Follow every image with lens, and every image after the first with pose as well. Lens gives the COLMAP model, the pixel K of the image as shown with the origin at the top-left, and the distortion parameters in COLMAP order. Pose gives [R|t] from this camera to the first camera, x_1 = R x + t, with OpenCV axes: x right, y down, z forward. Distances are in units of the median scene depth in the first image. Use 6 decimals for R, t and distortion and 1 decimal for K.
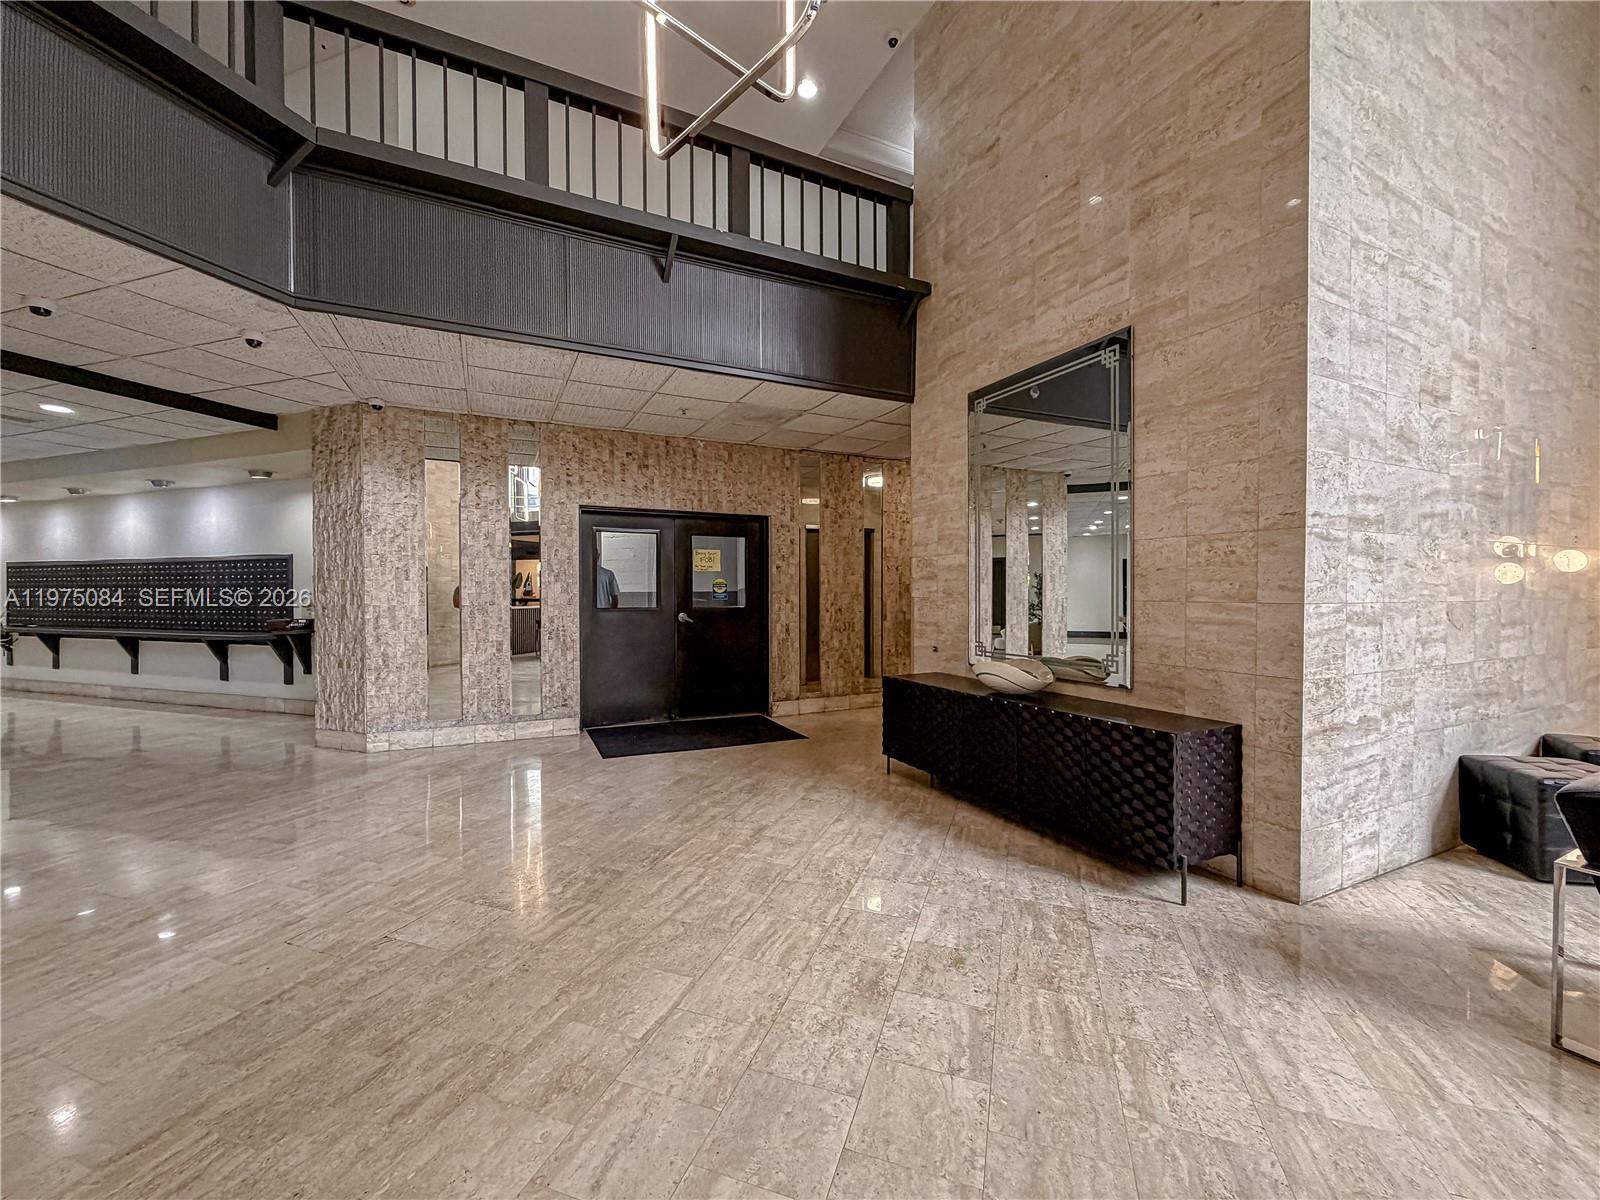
lens RADIAL K [[639.8, 0, 799.1], [0, 639.8, 600.8], [0, 0, 1]] dist [-0.000639, -0.000120]
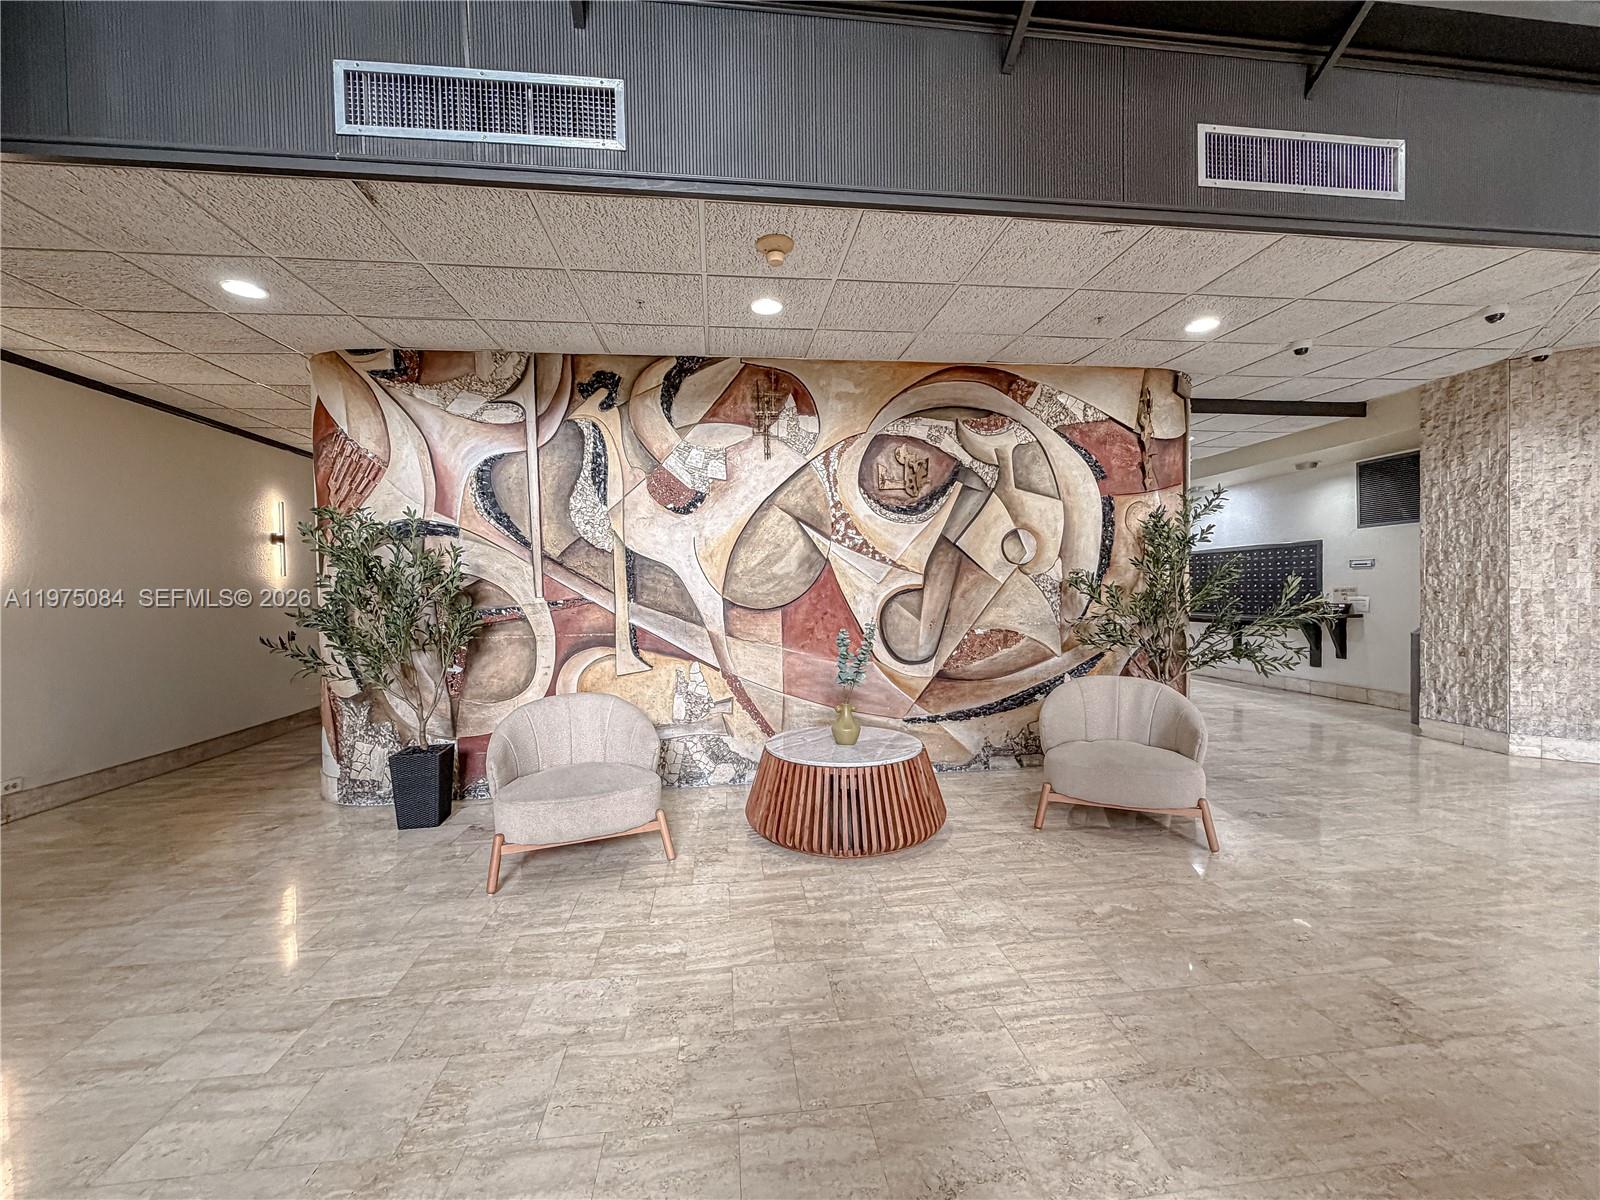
lens RADIAL K [[639.8, 0, 798.3], [0, 639.8, 599.1], [0, 0, 1]] dist [-0.000639, -0.000120]
pose [[0.438910, 0.008084, -0.898495, -0.202179], [0.005786, 0.999913, 0.011823, 0.003411], [0.898512, -0.010388, 0.438825, -0.174889]]
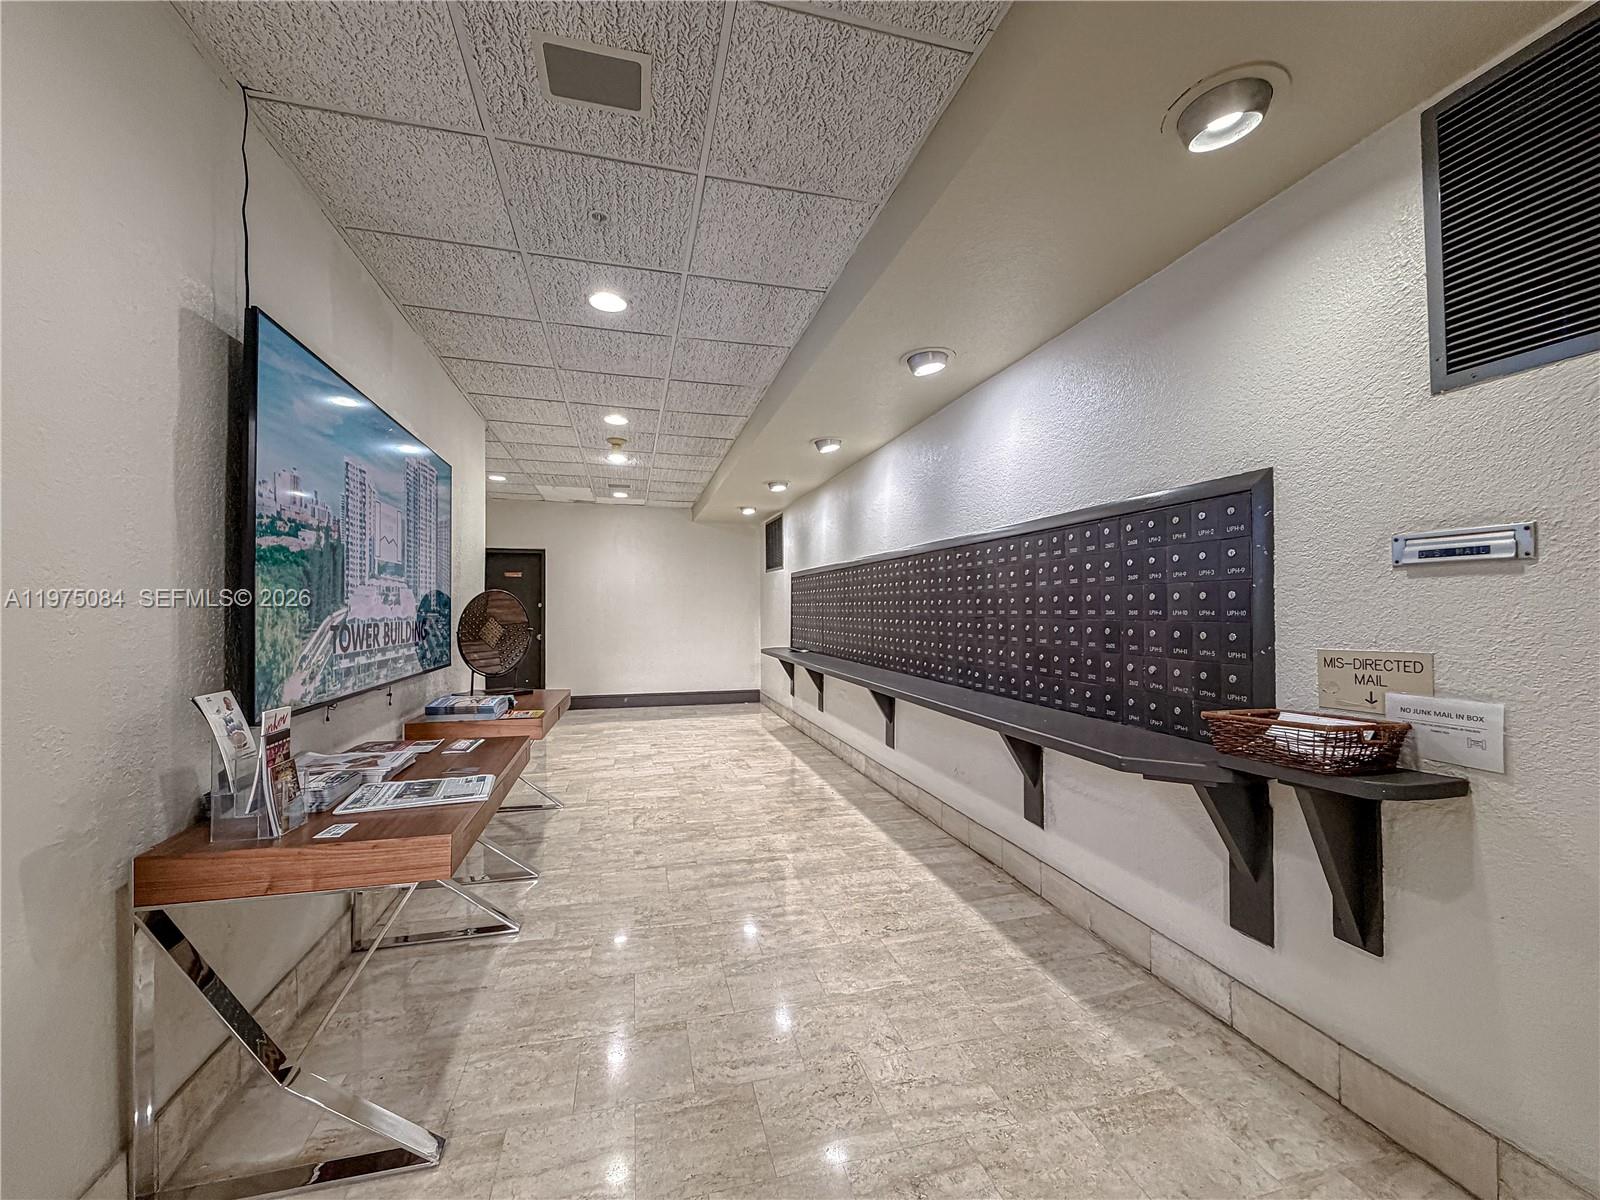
lens RADIAL K [[639.8, 0, 798.4], [0, 639.8, 607.2], [0, 0, 1]] dist [-0.000639, -0.000120]
pose [[0.562938, -0.005490, -0.826481, -0.577028], [-0.011142, 0.999837, -0.014230, -0.006804], [0.826424, 0.017219, 0.562785, 0.574440]]
